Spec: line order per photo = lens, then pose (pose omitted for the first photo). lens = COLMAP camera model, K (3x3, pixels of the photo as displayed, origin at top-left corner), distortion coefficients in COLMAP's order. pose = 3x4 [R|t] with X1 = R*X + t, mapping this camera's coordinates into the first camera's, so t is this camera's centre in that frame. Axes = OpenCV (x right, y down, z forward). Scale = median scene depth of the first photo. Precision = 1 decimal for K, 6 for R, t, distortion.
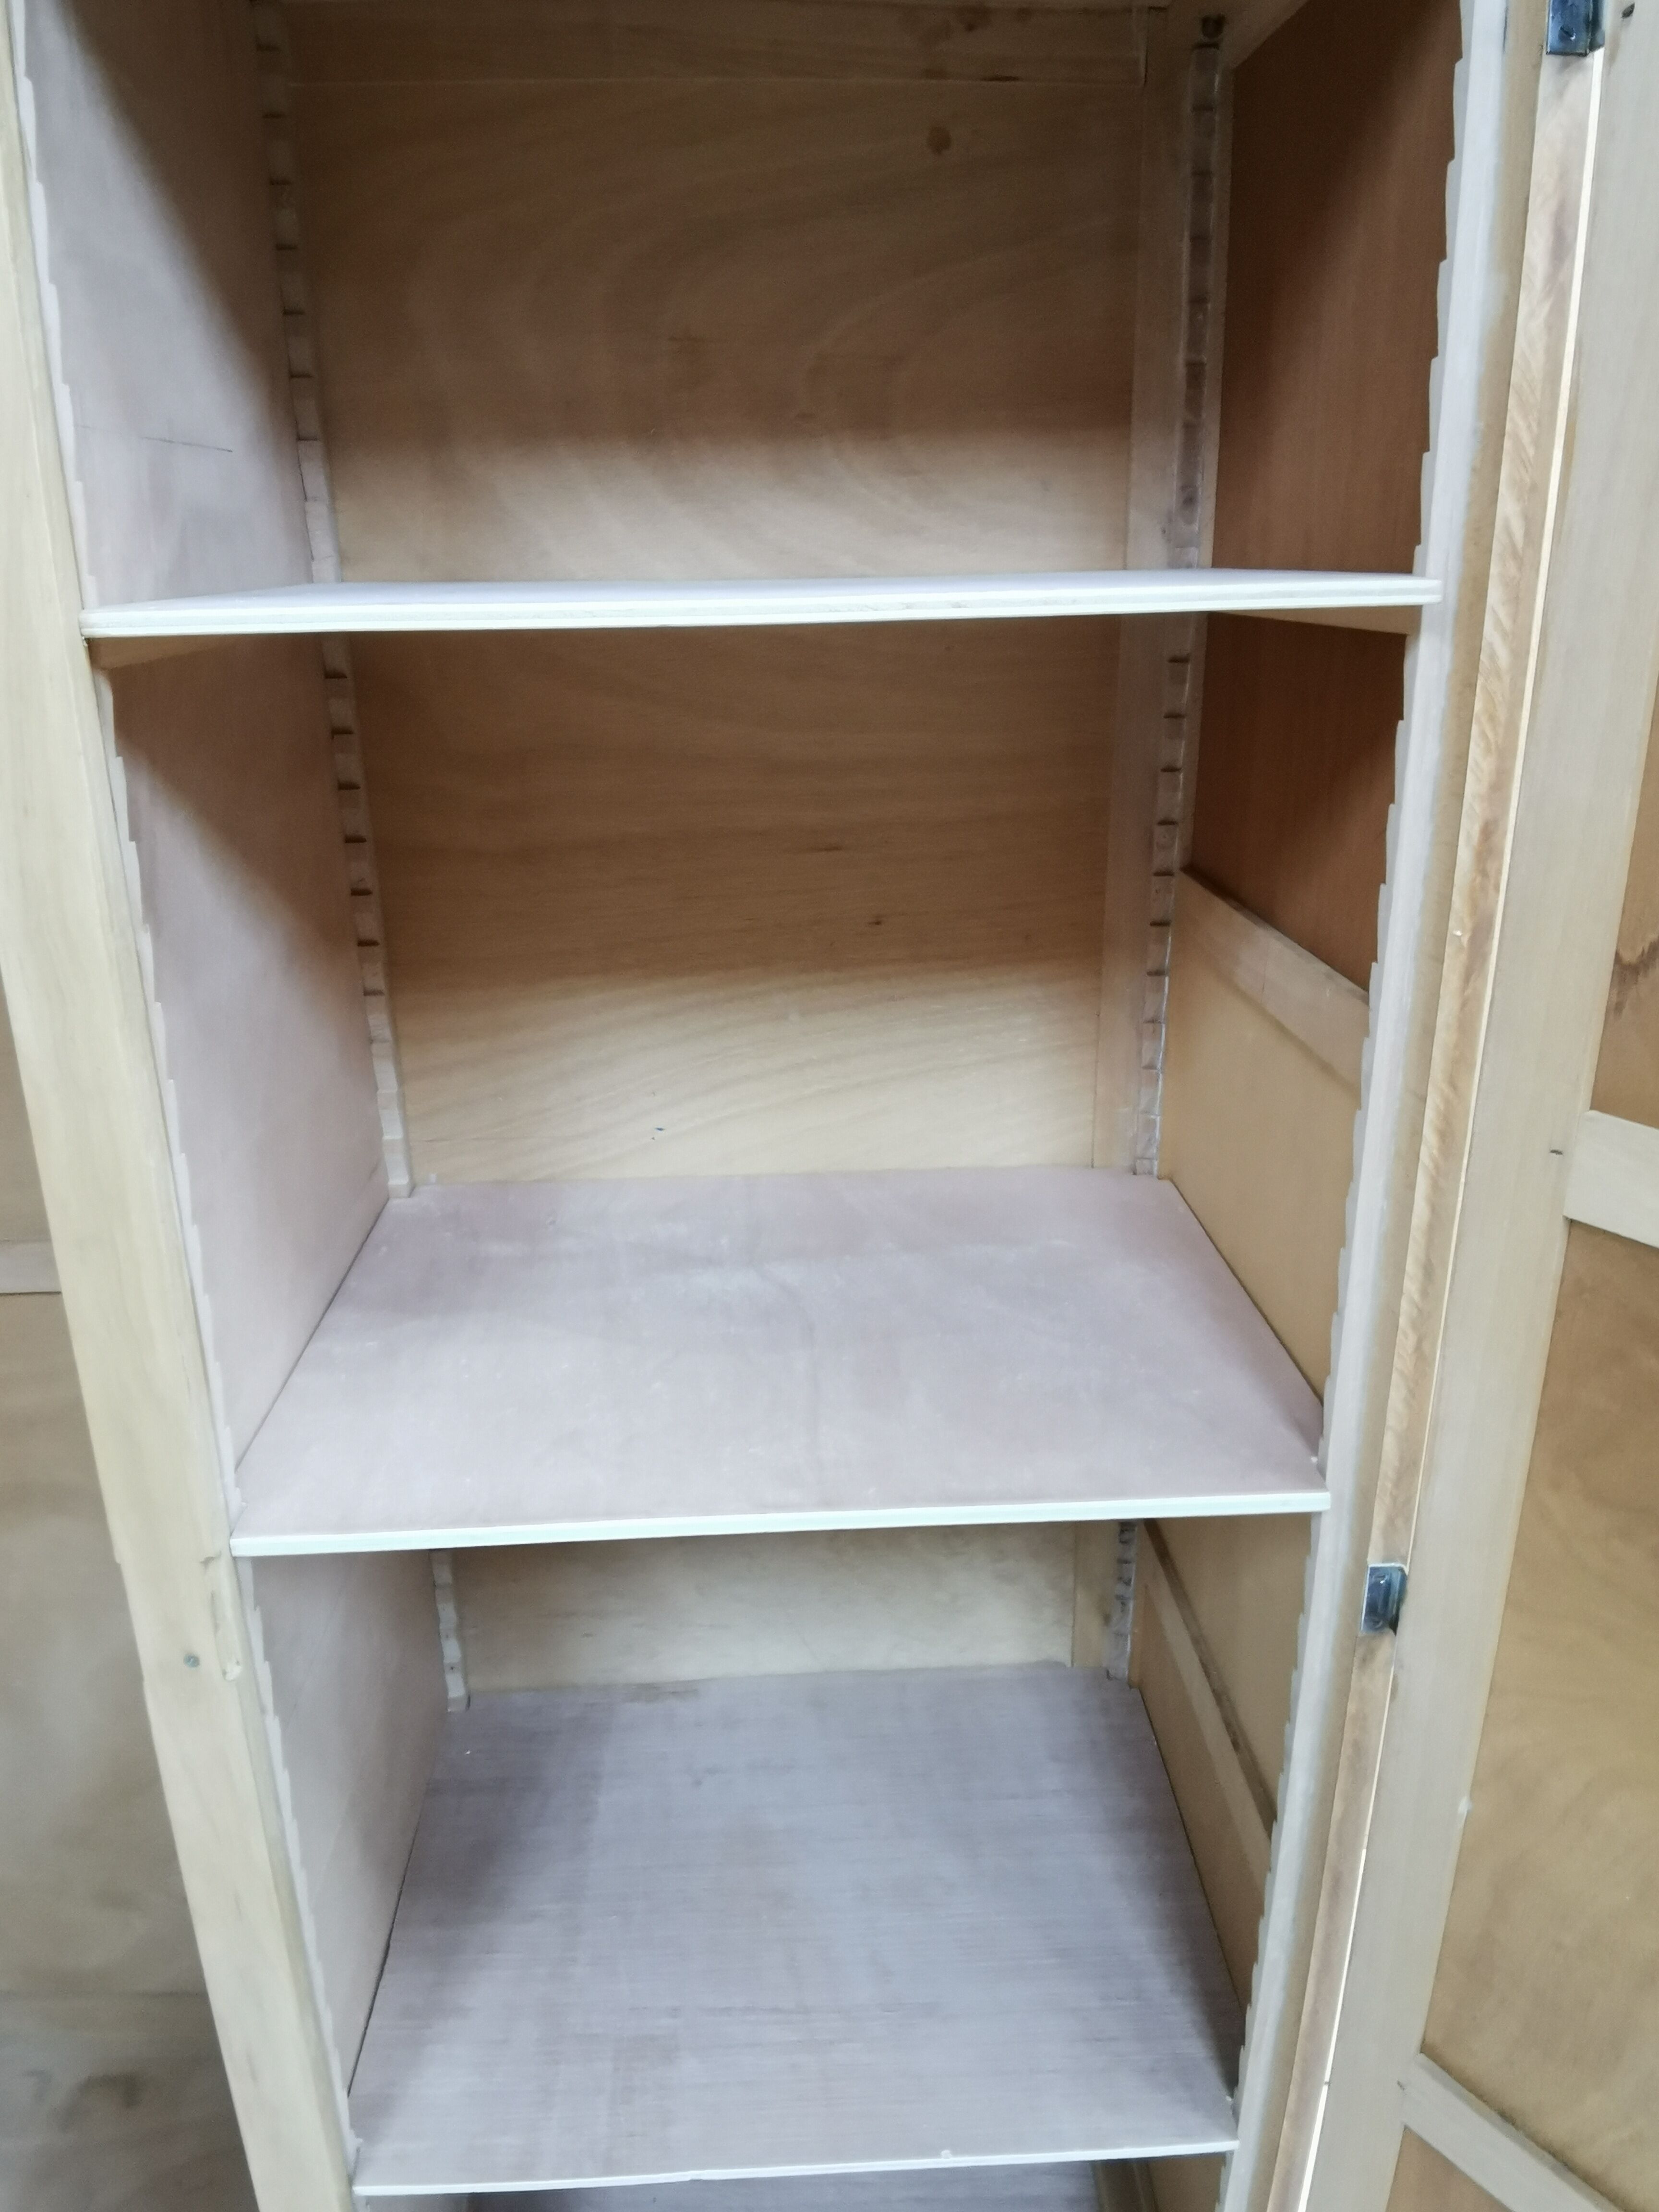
lens RADIAL K [[1502.0, 0, 816.4], [0, 1502.0, 1089.3], [0, 0, 1]] dist [0.005002, -0.053501]
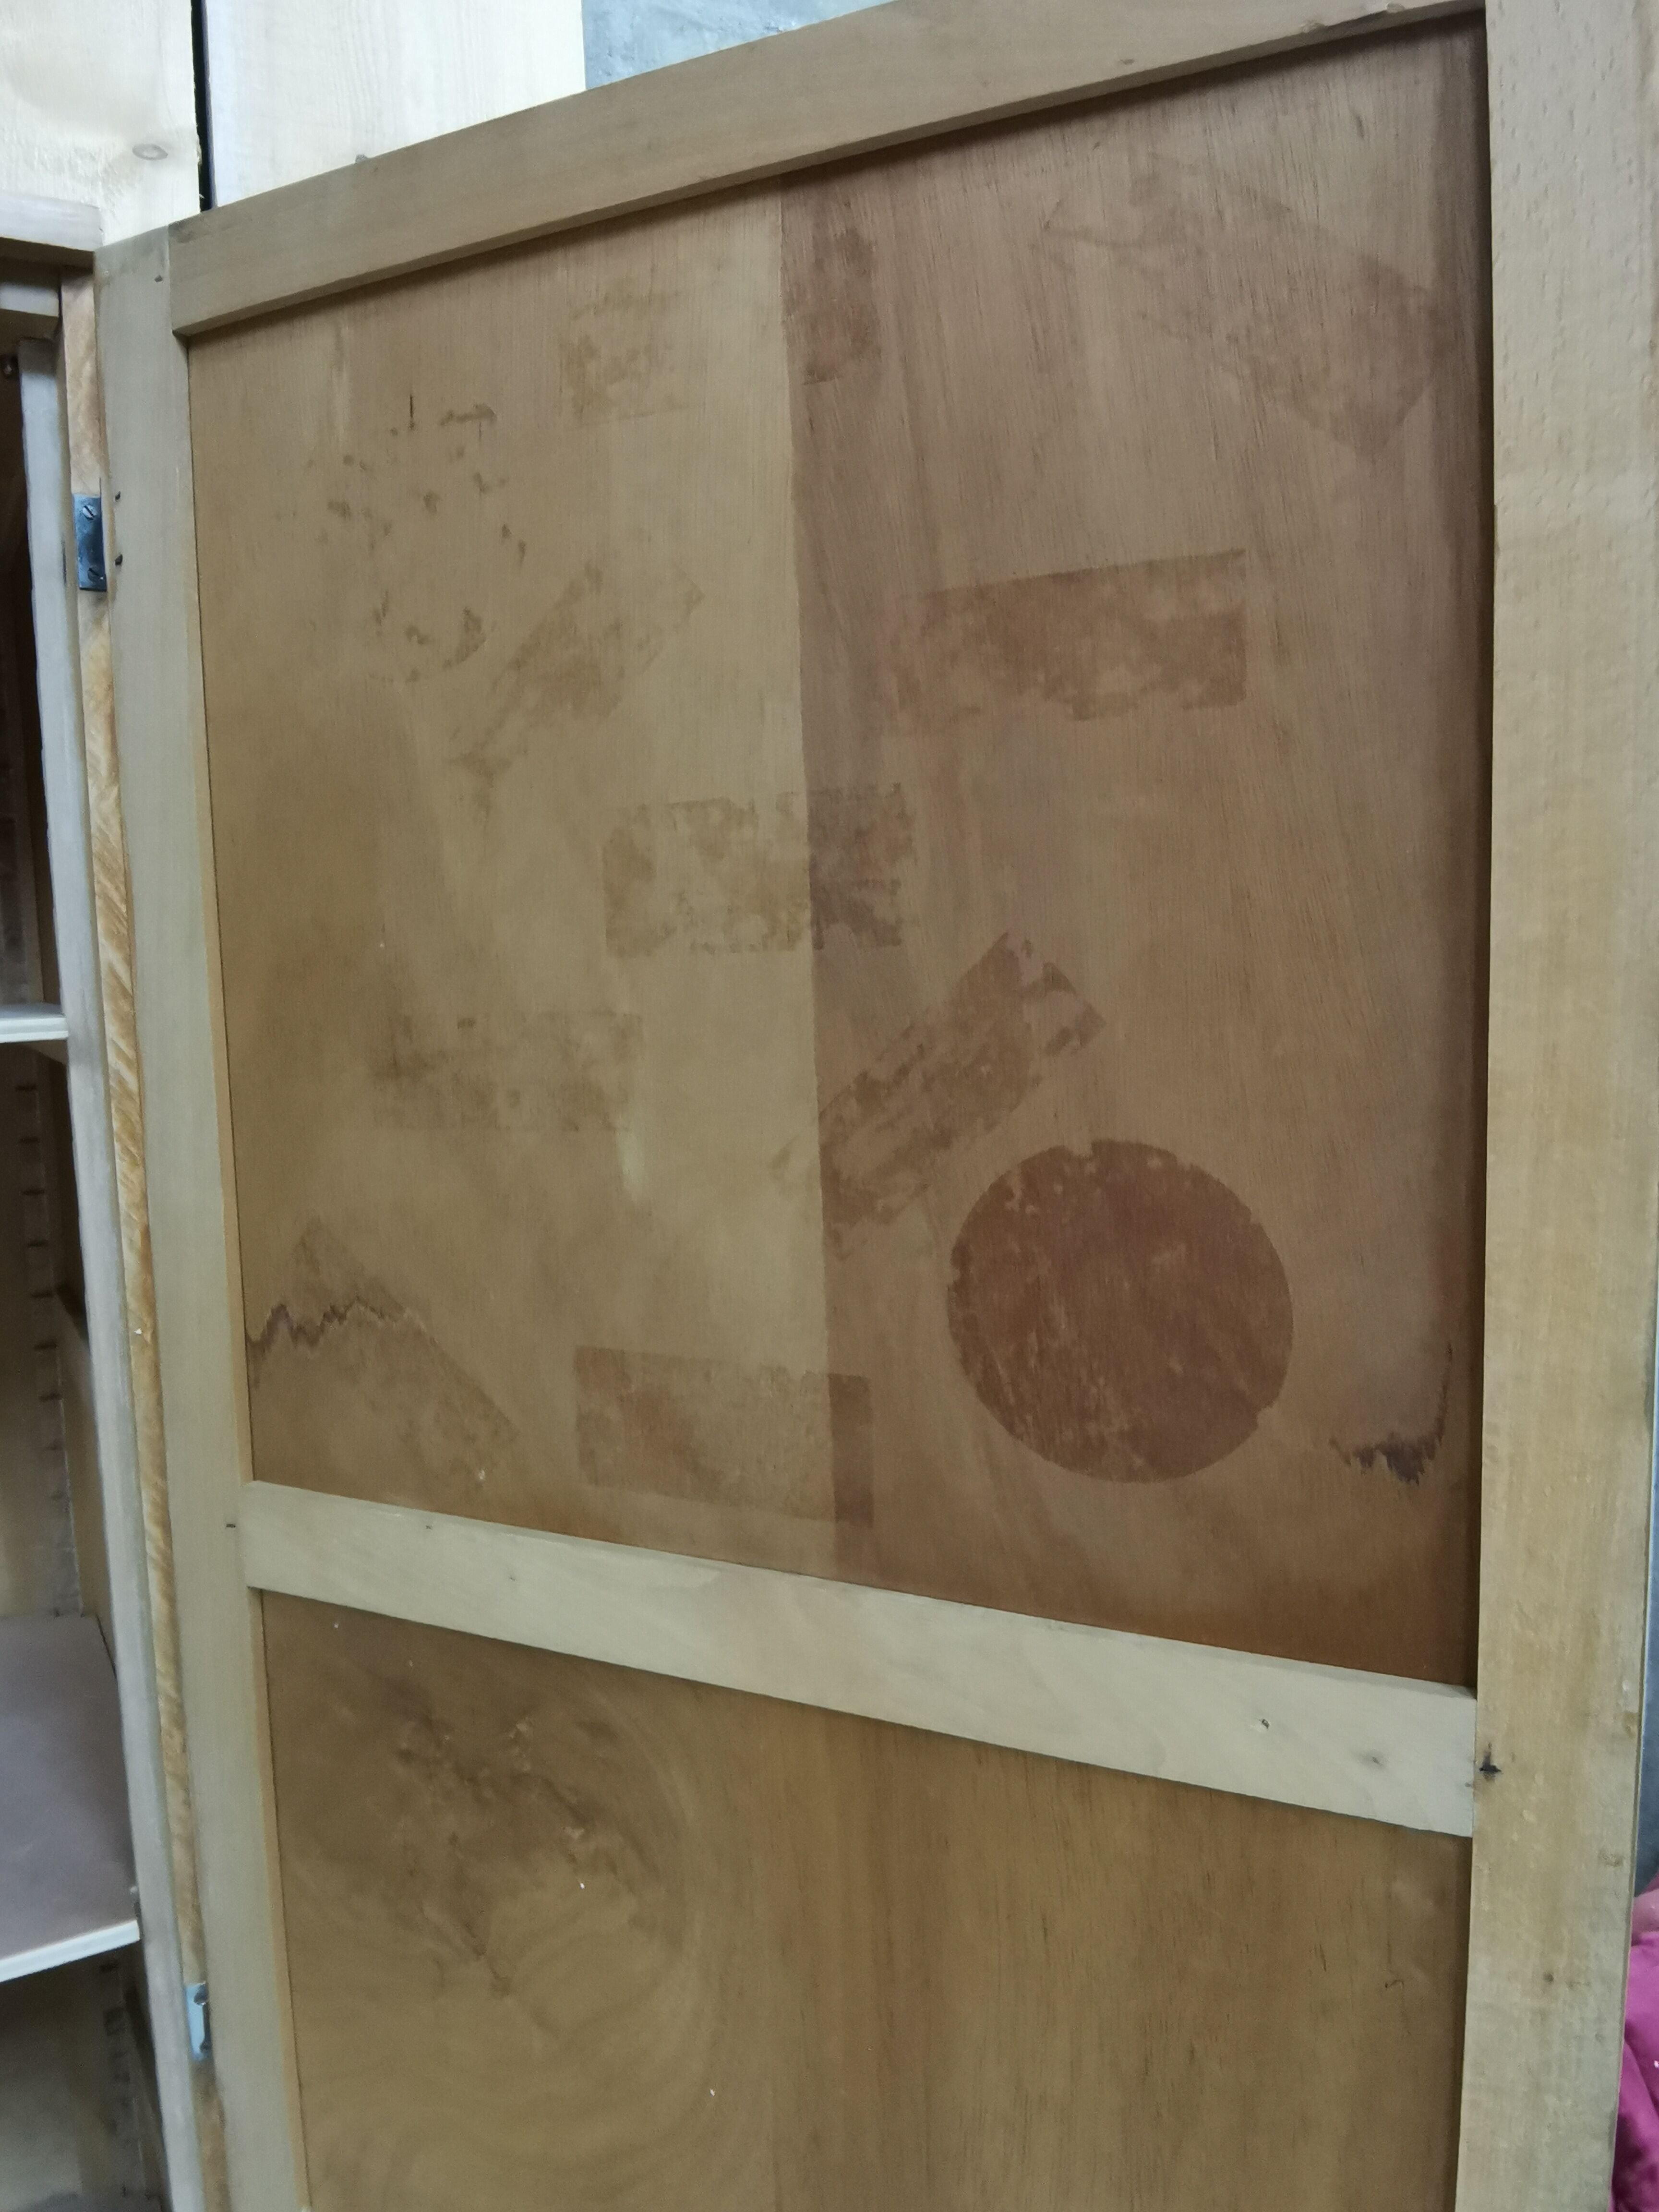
lens RADIAL K [[1502.0, 0, 814.8], [0, 1502.0, 1100.1], [0, 0, 1]] dist [0.005002, -0.053501]
pose [[0.874493, -0.058761, 0.481465, 0.315535], [0.178094, 0.962200, -0.206043, 0.038773], [-0.451159, 0.265929, 0.851902, -0.151892]]
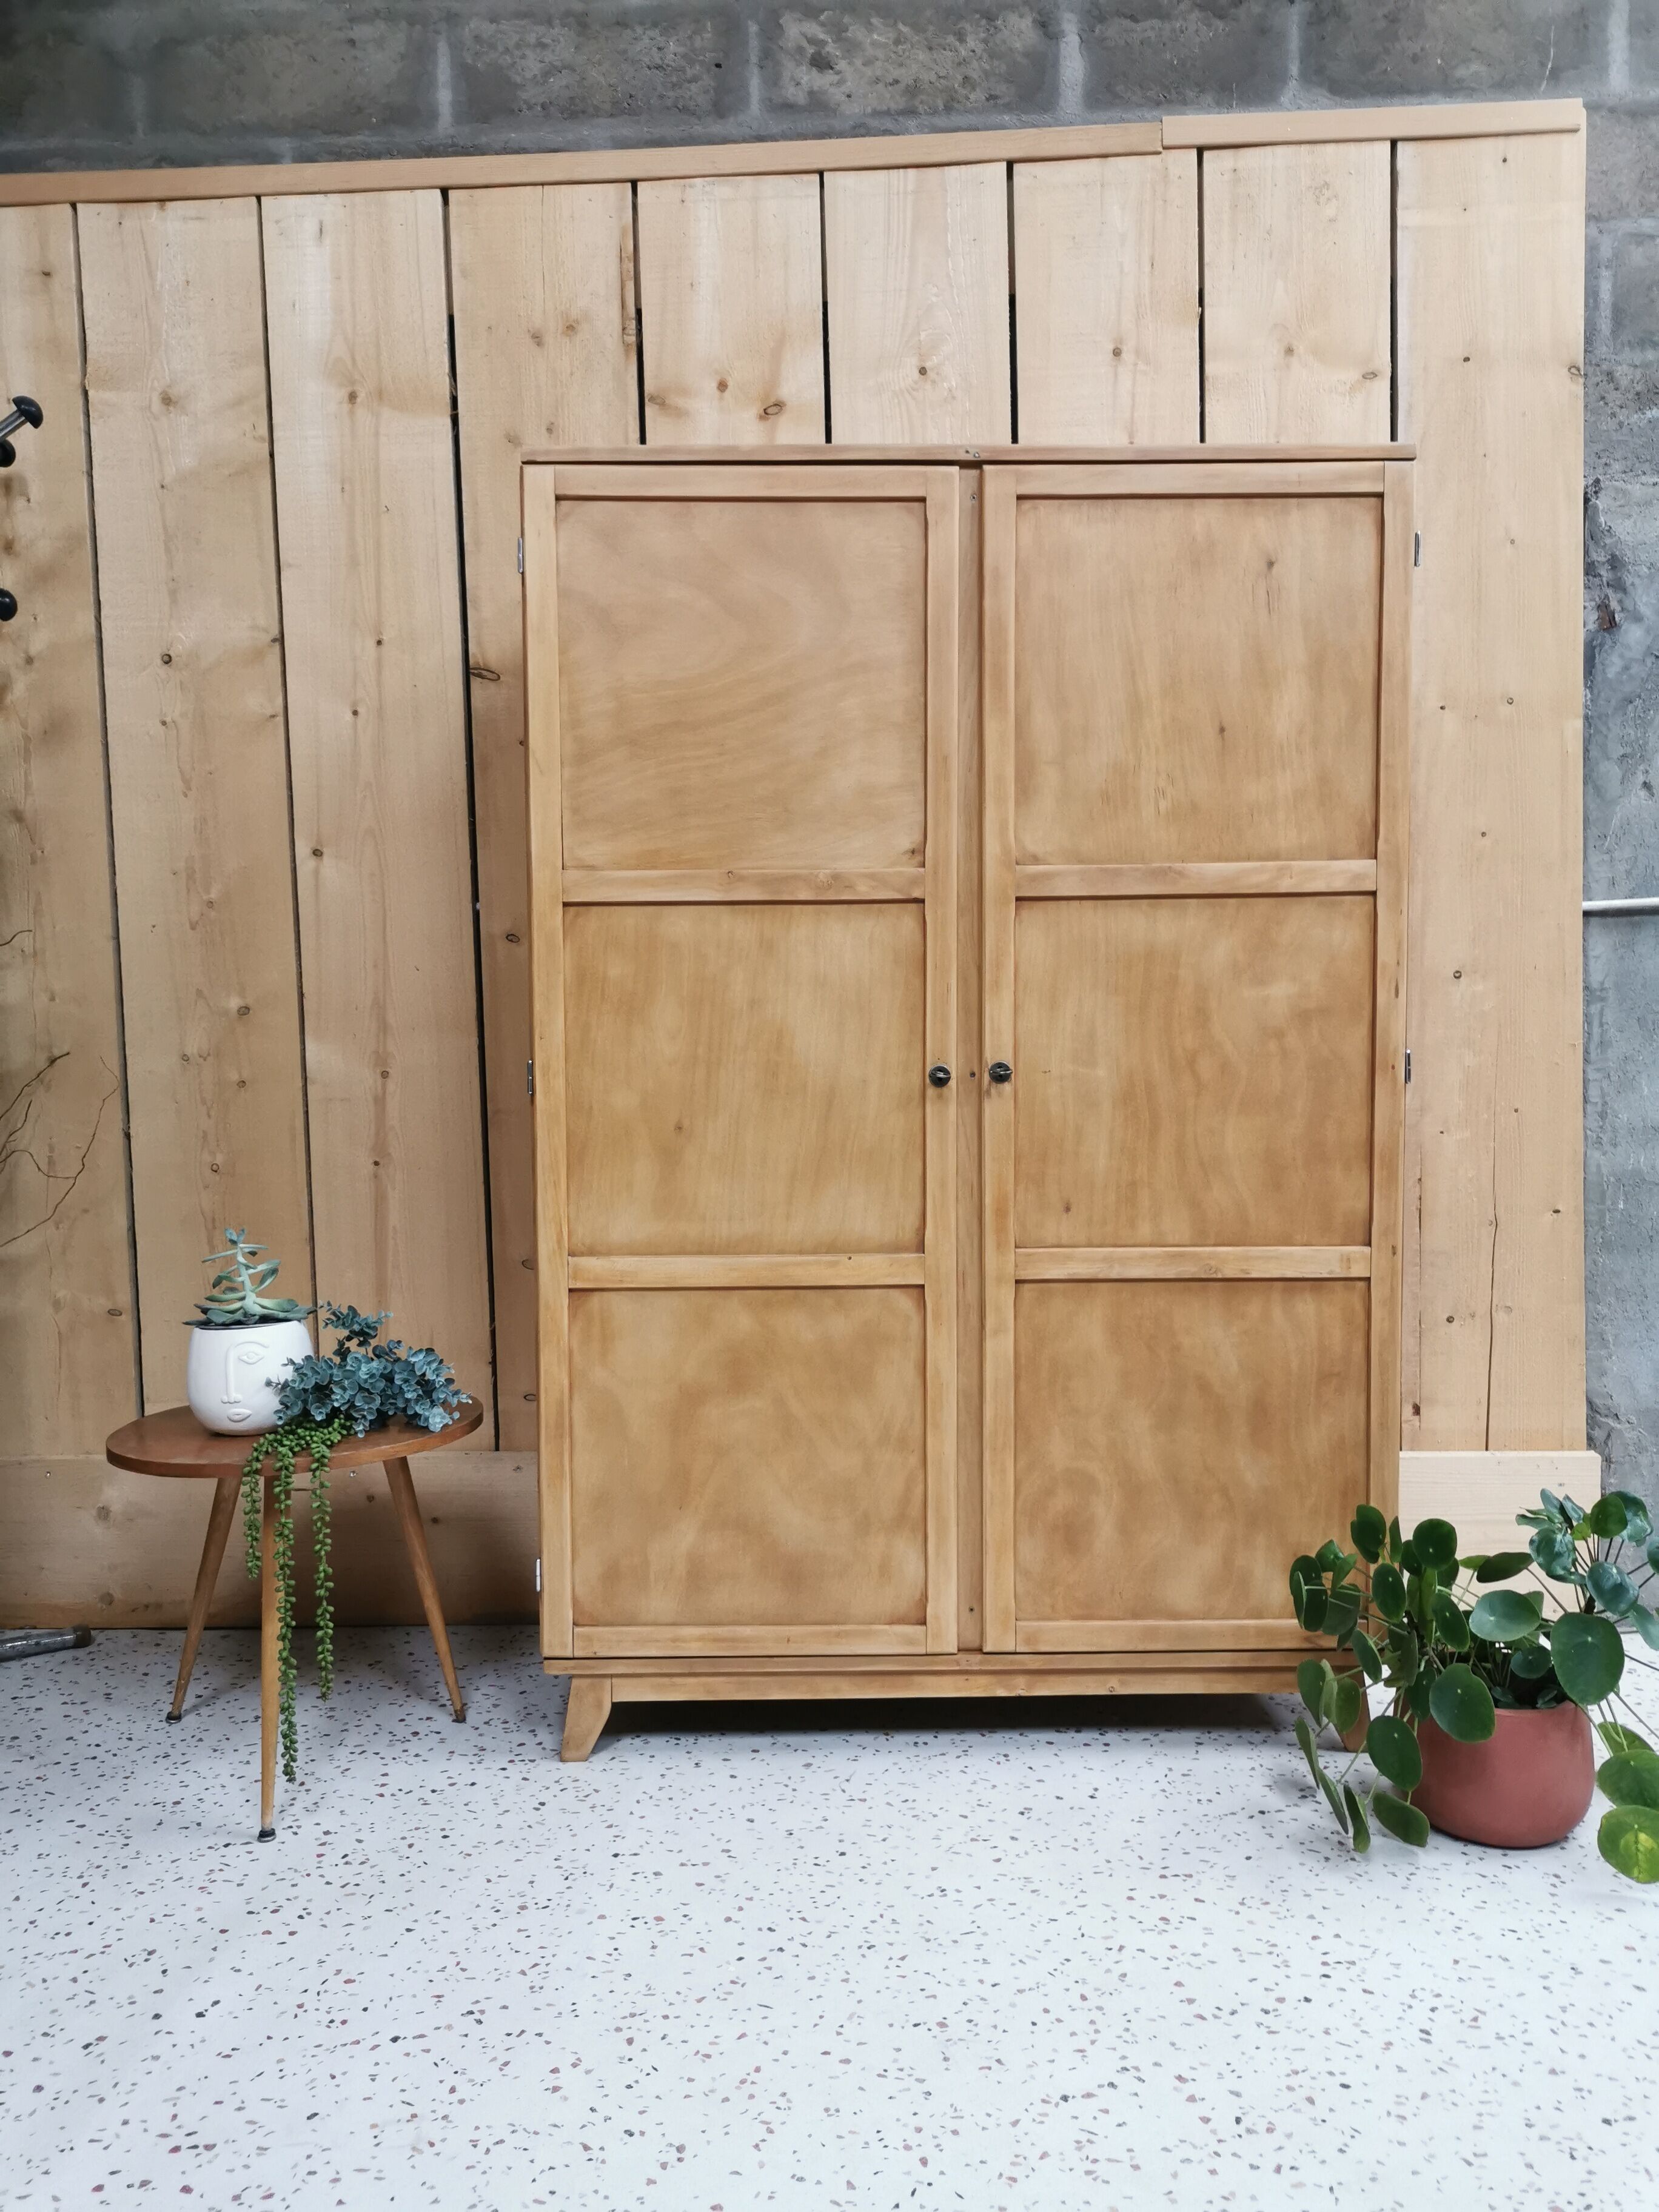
lens RADIAL K [[1685.1, 0, 819.4], [0, 1685.1, 1116.8], [0, 0, 1]] dist [0.040034, -0.024137]
pose [[0.999934, 0.007425, -0.008726, -0.712452], [-0.009506, 0.962791, -0.270080, 1.375253], [0.006396, 0.270146, 0.962798, -2.122549]]
